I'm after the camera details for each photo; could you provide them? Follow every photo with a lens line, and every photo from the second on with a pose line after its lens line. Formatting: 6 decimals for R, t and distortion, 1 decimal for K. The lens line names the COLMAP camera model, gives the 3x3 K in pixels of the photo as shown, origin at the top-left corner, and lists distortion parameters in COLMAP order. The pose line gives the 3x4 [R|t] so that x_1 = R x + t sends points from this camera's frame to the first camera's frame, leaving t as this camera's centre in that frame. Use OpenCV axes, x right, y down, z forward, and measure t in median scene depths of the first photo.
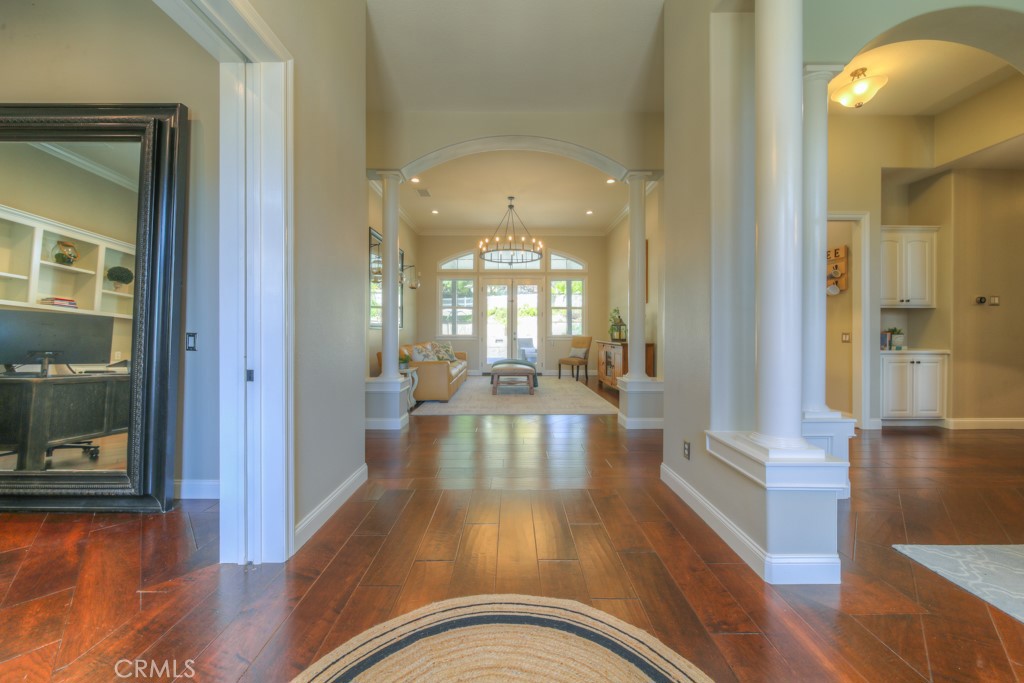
lens RADIAL K [[362.9, 0, 511.2], [0, 362.9, 331.2], [0, 0, 1]] dist [-0.002432, -0.000843]
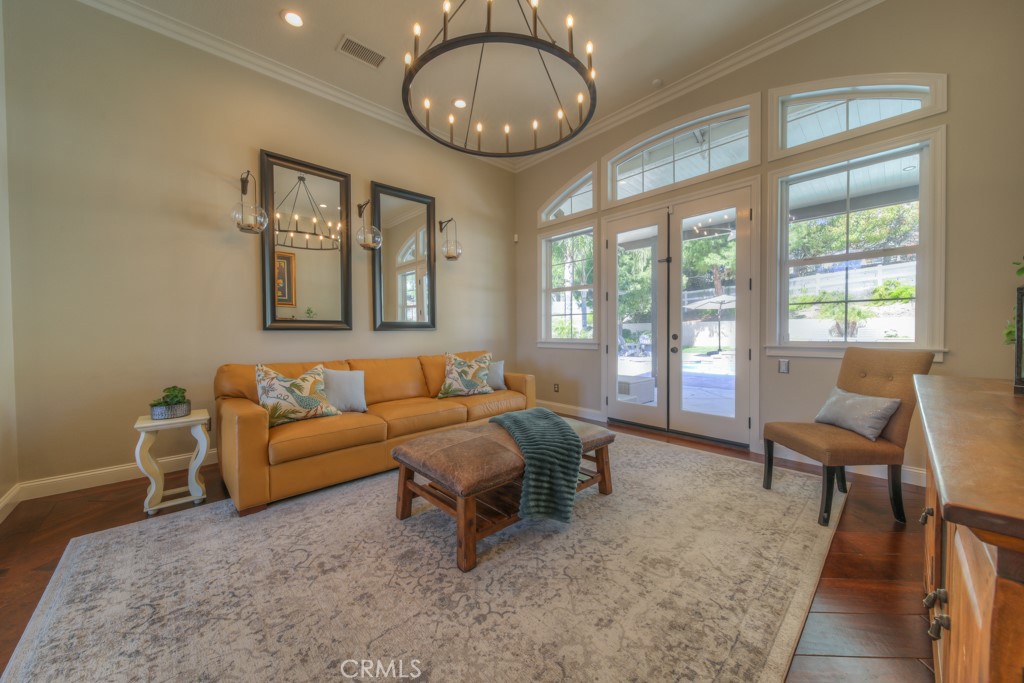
lens RADIAL K [[362.9, 0, 510.0], [0, 362.9, 339.2], [0, 0, 1]] dist [-0.002432, -0.000843]
pose [[0.675055, 0.006670, -0.737737, 0.397818], [0.009109, 0.999808, 0.017375, 0.000533], [0.737711, -0.018450, 0.674864, 1.202587]]
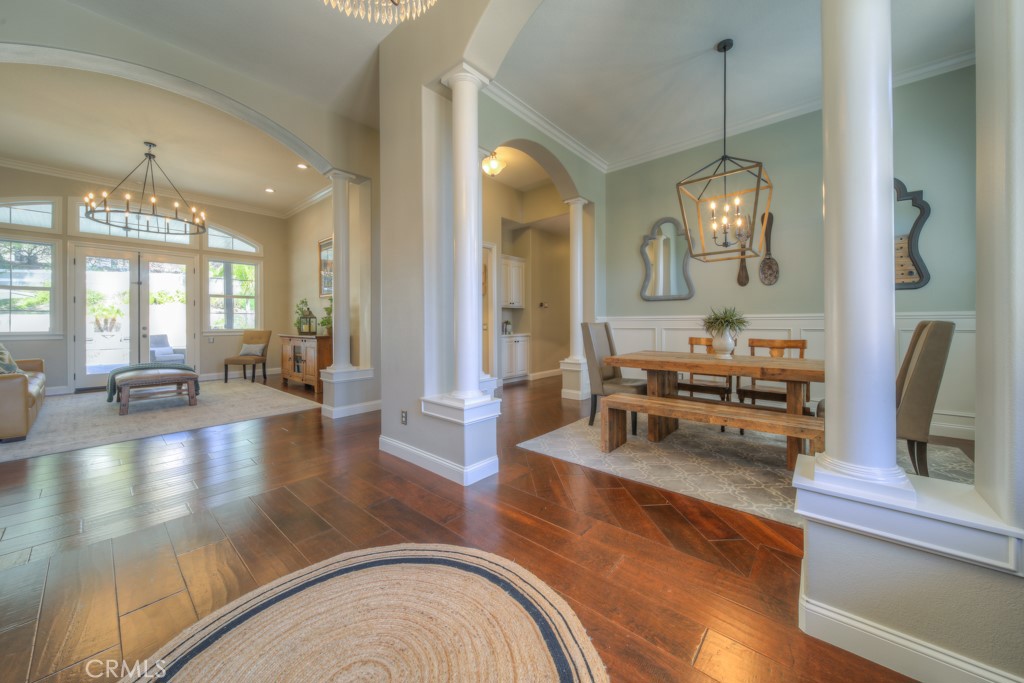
lens RADIAL K [[362.9, 0, 516.6], [0, 362.9, 324.3], [0, 0, 1]] dist [-0.002432, -0.000843]
pose [[0.653631, -0.008311, 0.756768, -0.105608], [0.007310, 0.999962, 0.004668, 0.000924], [-0.756778, 0.002481, 0.653667, -0.059623]]
